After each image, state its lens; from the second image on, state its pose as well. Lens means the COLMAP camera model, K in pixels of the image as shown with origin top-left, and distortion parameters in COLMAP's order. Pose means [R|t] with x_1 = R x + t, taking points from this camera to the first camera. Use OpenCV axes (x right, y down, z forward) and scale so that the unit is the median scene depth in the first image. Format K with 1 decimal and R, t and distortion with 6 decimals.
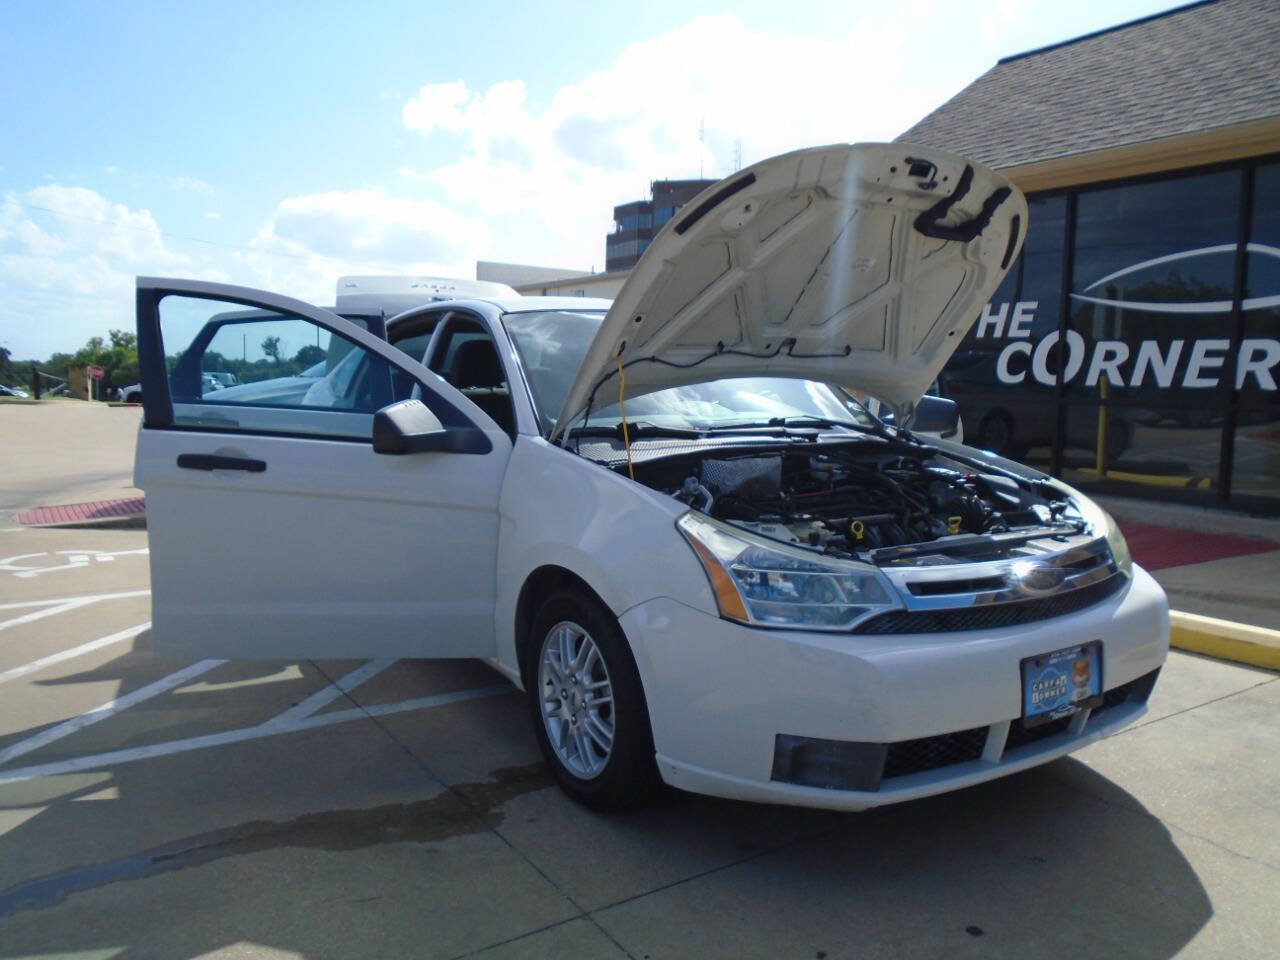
lens RADIAL K [[975.9, 0, 628.0], [0, 975.9, 473.4], [0, 0, 1]] dist [-0.019683, 0.006128]
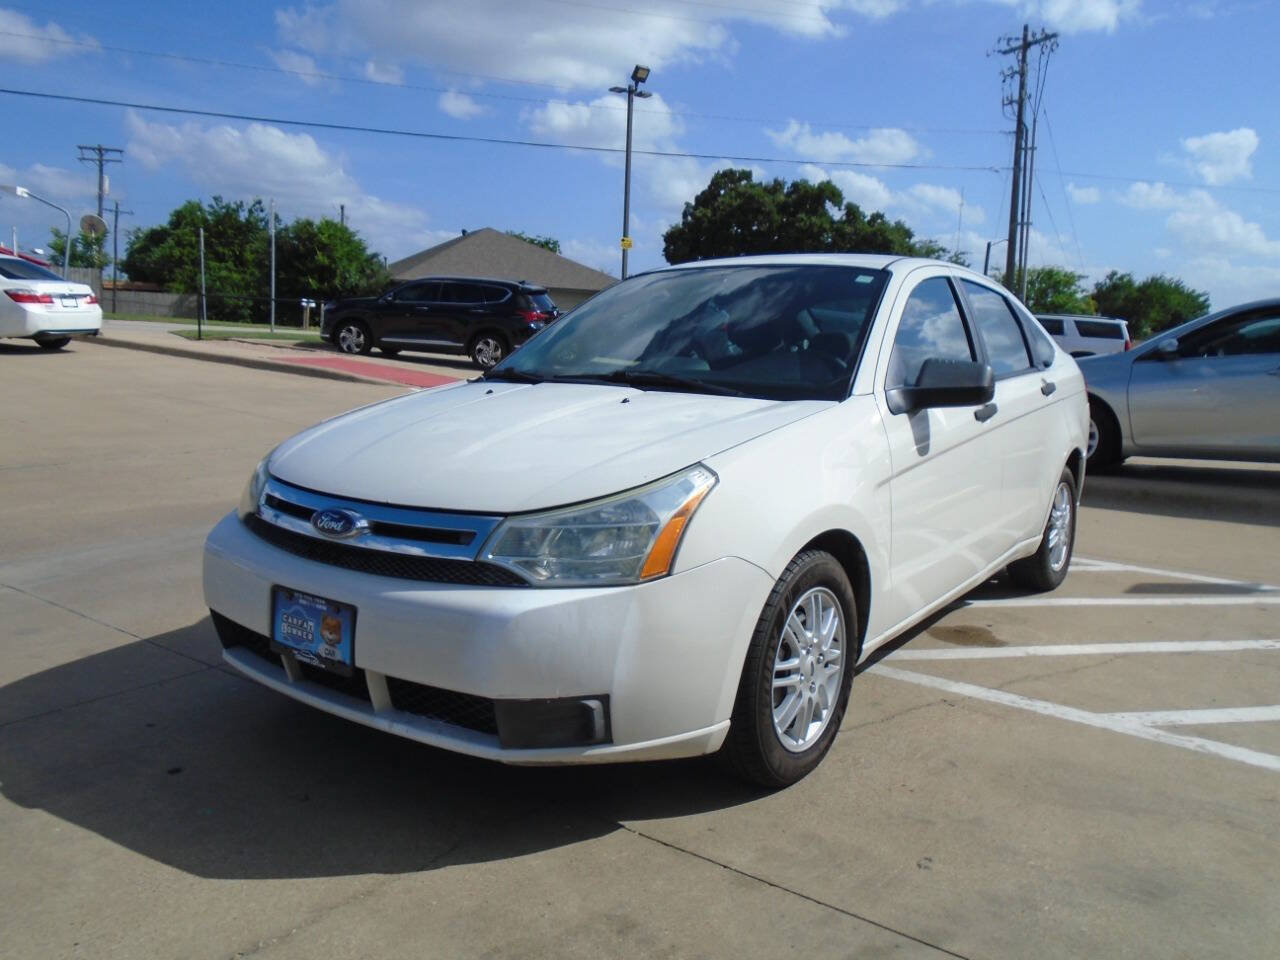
lens RADIAL K [[975.9, 0, 641.9], [0, 975.9, 476.0], [0, 0, 1]] dist [-0.019683, 0.006128]
pose [[0.366035, 0.132138, -0.921172, 1.033194], [-0.117030, 0.988545, 0.095300, -0.048230], [0.923213, 0.072922, 0.377306, 0.663337]]
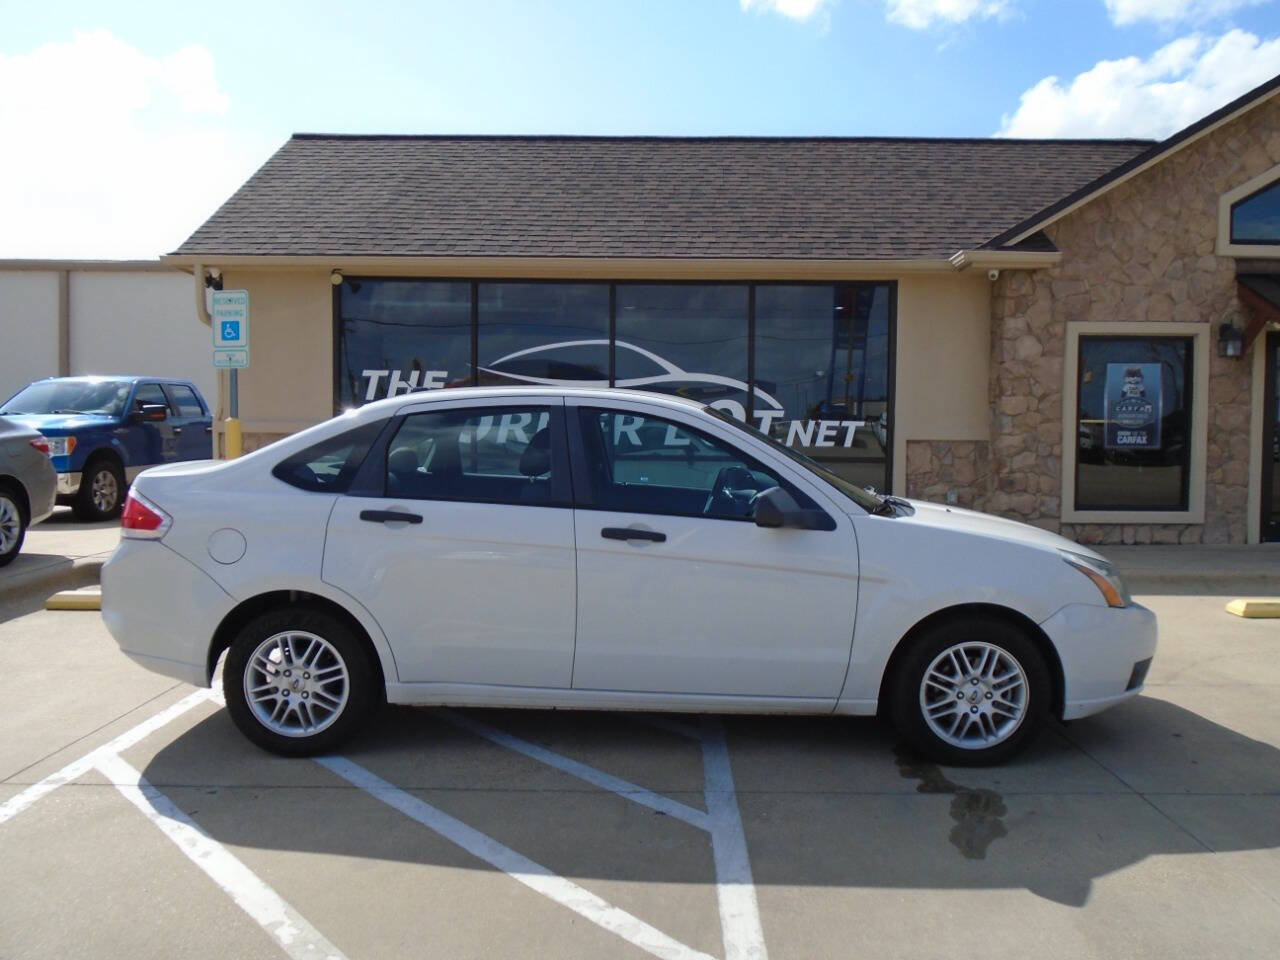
lens RADIAL K [[975.9, 0, 642.8], [0, 975.9, 462.1], [0, 0, 1]] dist [-0.019683, 0.006128]
pose [[0.552981, -0.038575, 0.832300, -1.218482], [0.083050, 0.996505, -0.008993, -0.110002], [-0.829044, 0.074096, 0.554252, 0.478787]]
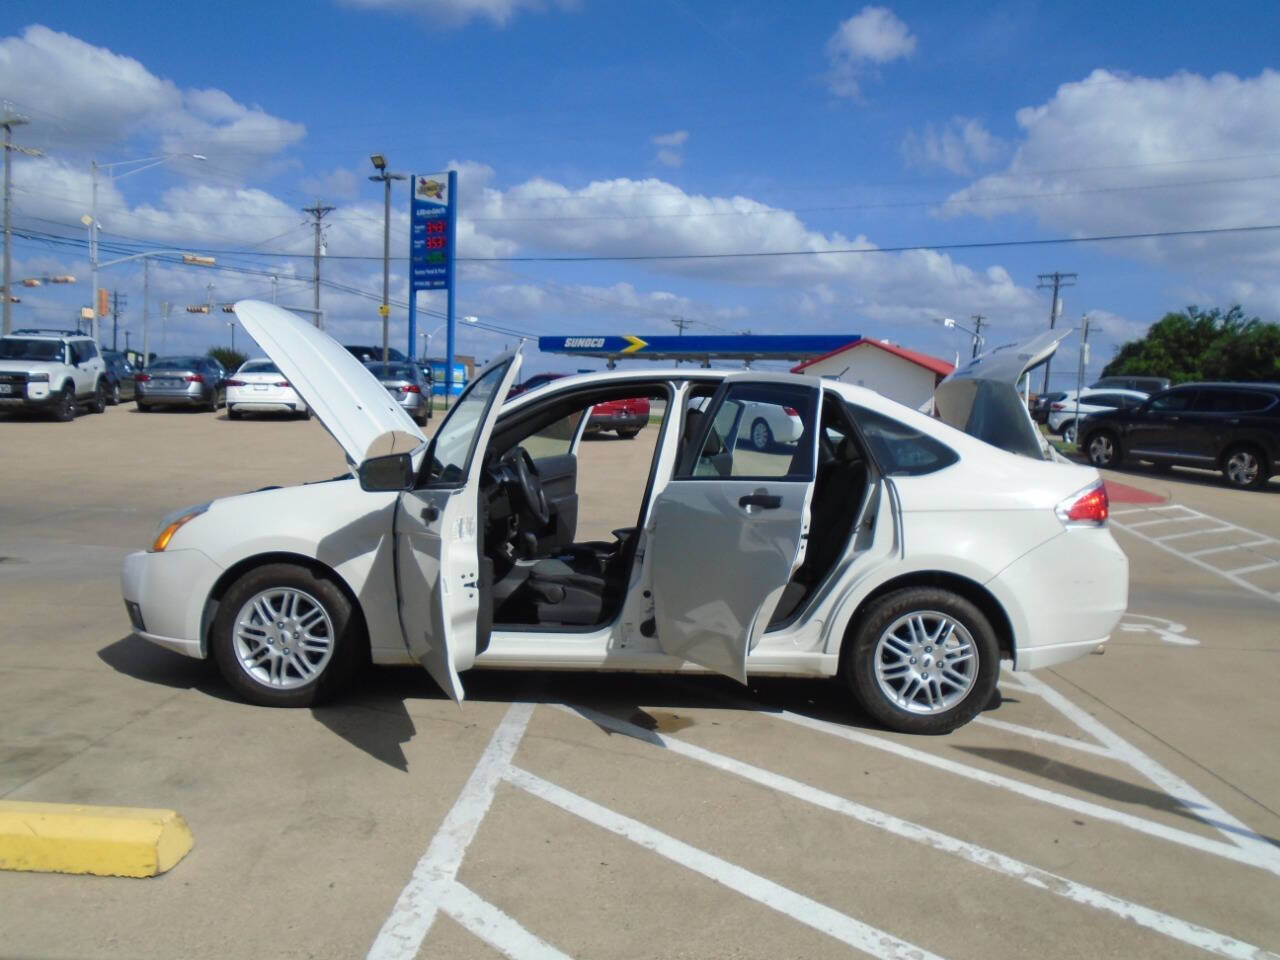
lens RADIAL K [[975.9, 0, 638.7], [0, 975.9, 490.9], [0, 0, 1]] dist [-0.019683, 0.006128]
pose [[-0.548236, 0.034929, -0.835594, 1.172213], [-0.121040, 0.985294, 0.120601, -0.228709], [0.827518, 0.167258, -0.535946, 2.096121]]
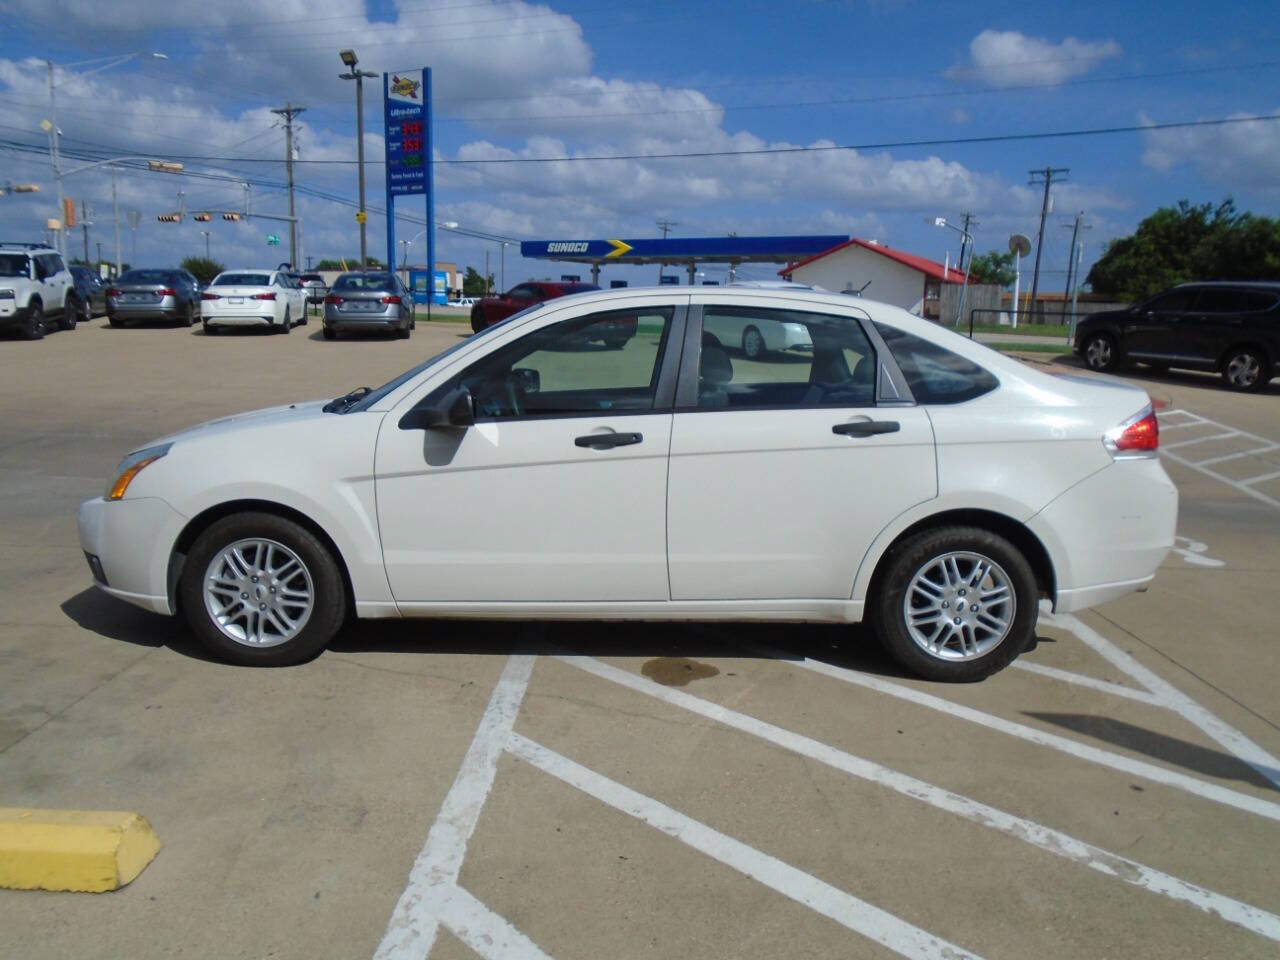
lens RADIAL K [[975.9, 0, 638.7], [0, 975.9, 474.2], [0, 0, 1]] dist [-0.019683, 0.006128]
pose [[-0.535378, 0.110601, -0.837340, 1.087636], [-0.107000, 0.974520, 0.197134, -0.244607], [0.837808, 0.195137, -0.509902, 2.010081]]
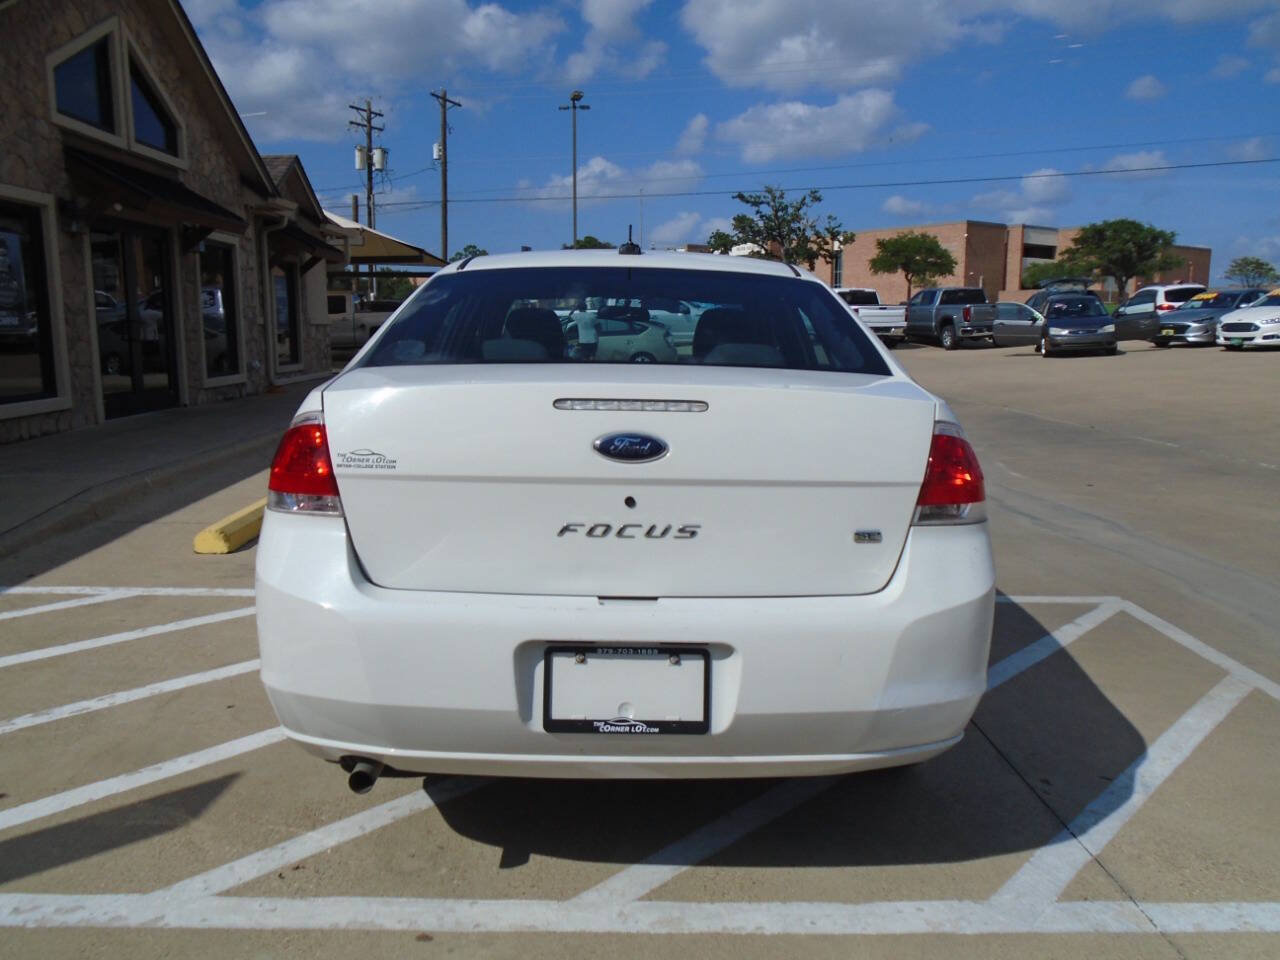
lens RADIAL K [[975.9, 0, 642.9], [0, 975.9, 469.1], [0, 0, 1]] dist [-0.019683, 0.006128]
pose [[-0.858470, -0.097460, 0.503518, -0.697643], [0.030661, 0.970269, 0.240079, -0.272667], [-0.511946, 0.221539, -0.829959, 2.324539]]
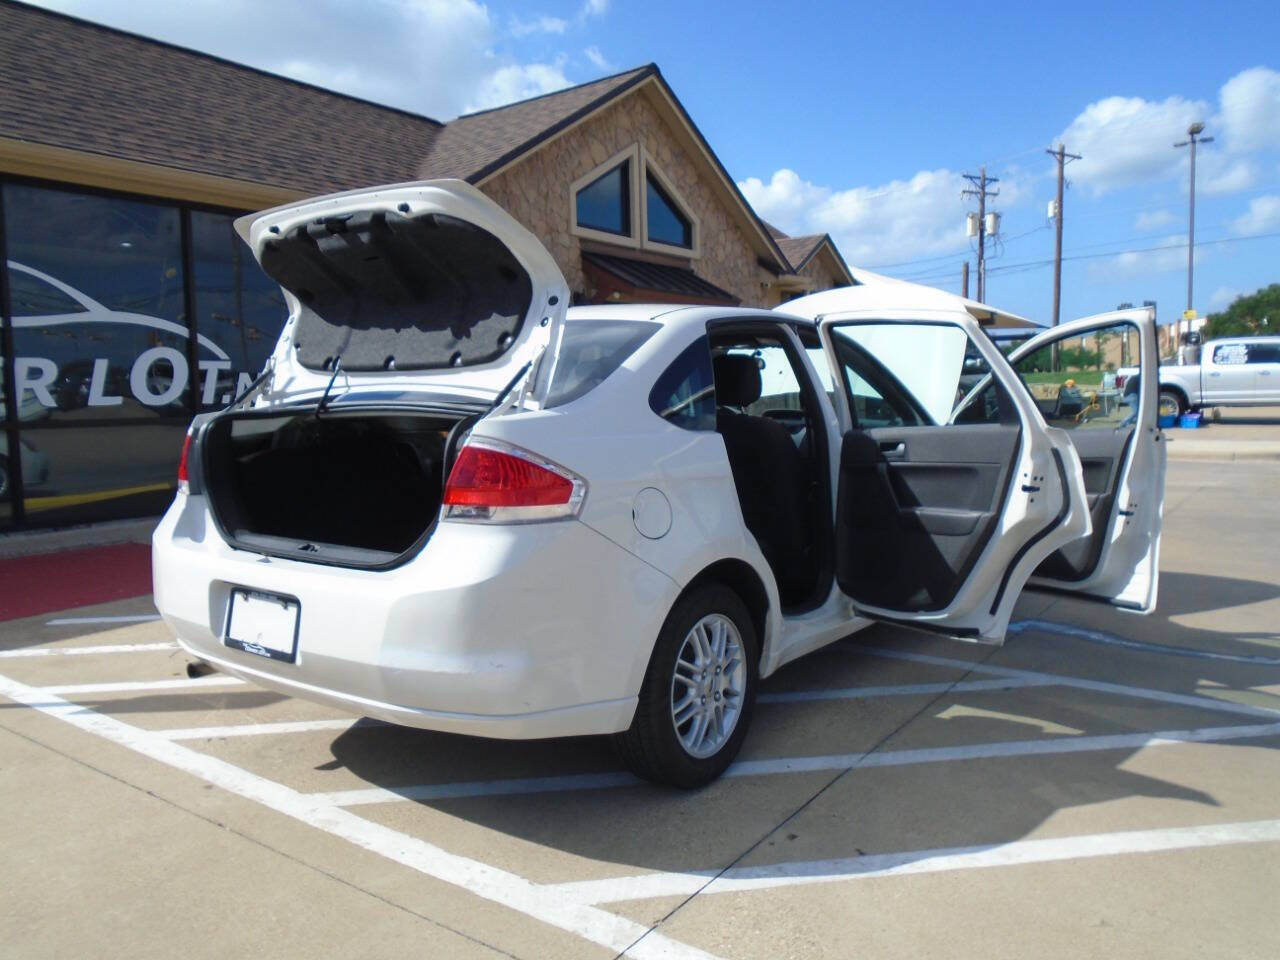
lens RADIAL K [[975.9, 0, 637.0], [0, 975.9, 485.5], [0, 0, 1]] dist [-0.019683, 0.006128]
pose [[-0.374710, -0.095306, 0.922231, -1.256169], [0.103292, 0.984219, 0.143680, -0.202366], [-0.921370, 0.149097, -0.358952, 1.860732]]
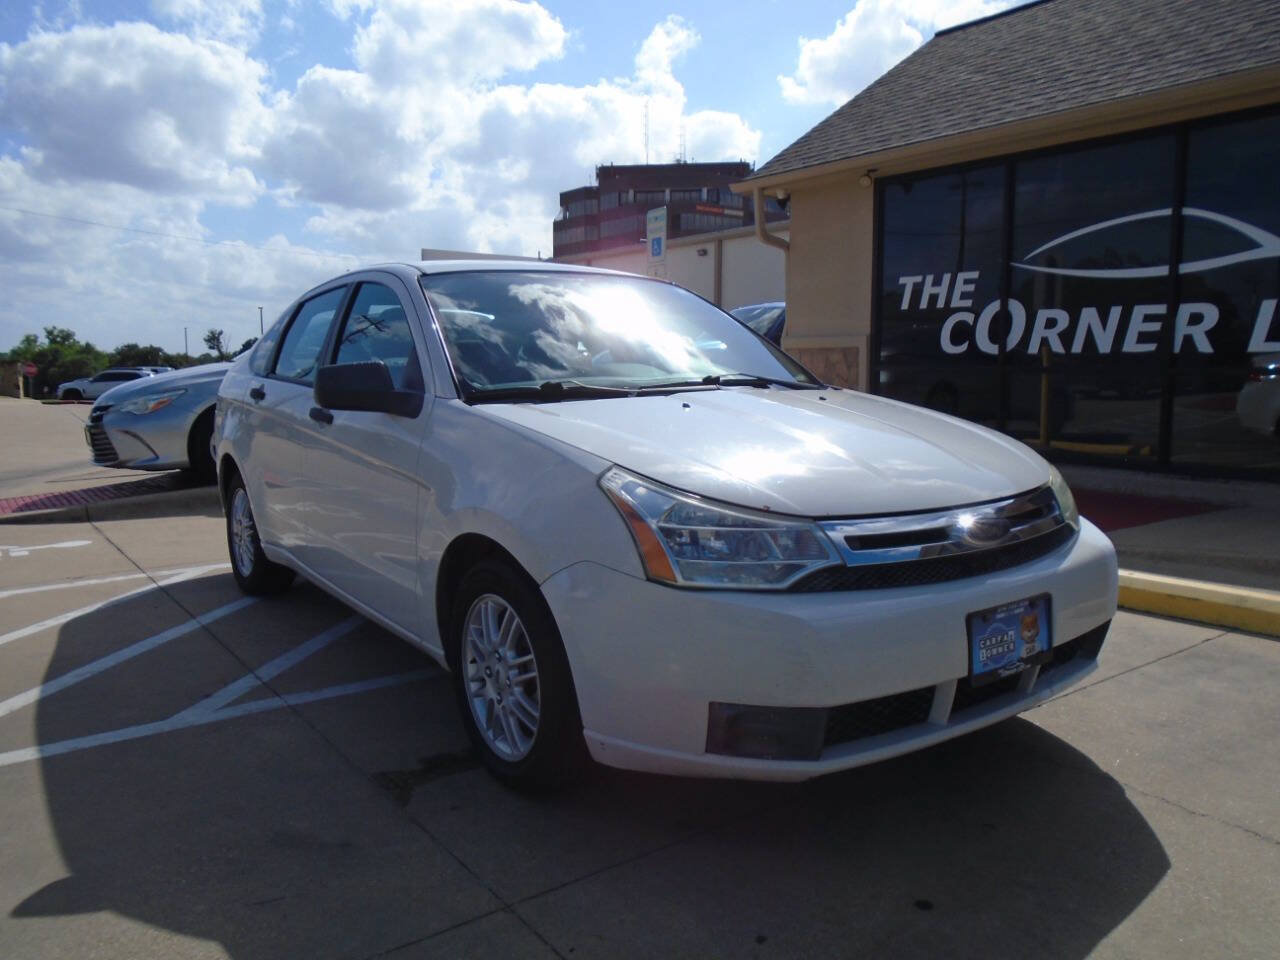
lens RADIAL K [[975.9, 0, 630.5], [0, 975.9, 468.0], [0, 0, 1]] dist [-0.019683, 0.006128]
pose [[0.998407, -0.025623, 0.050272, 0.023875], [0.025209, 0.999643, 0.008857, 0.022283], [-0.050481, -0.007575, 0.998696, 0.051553]]
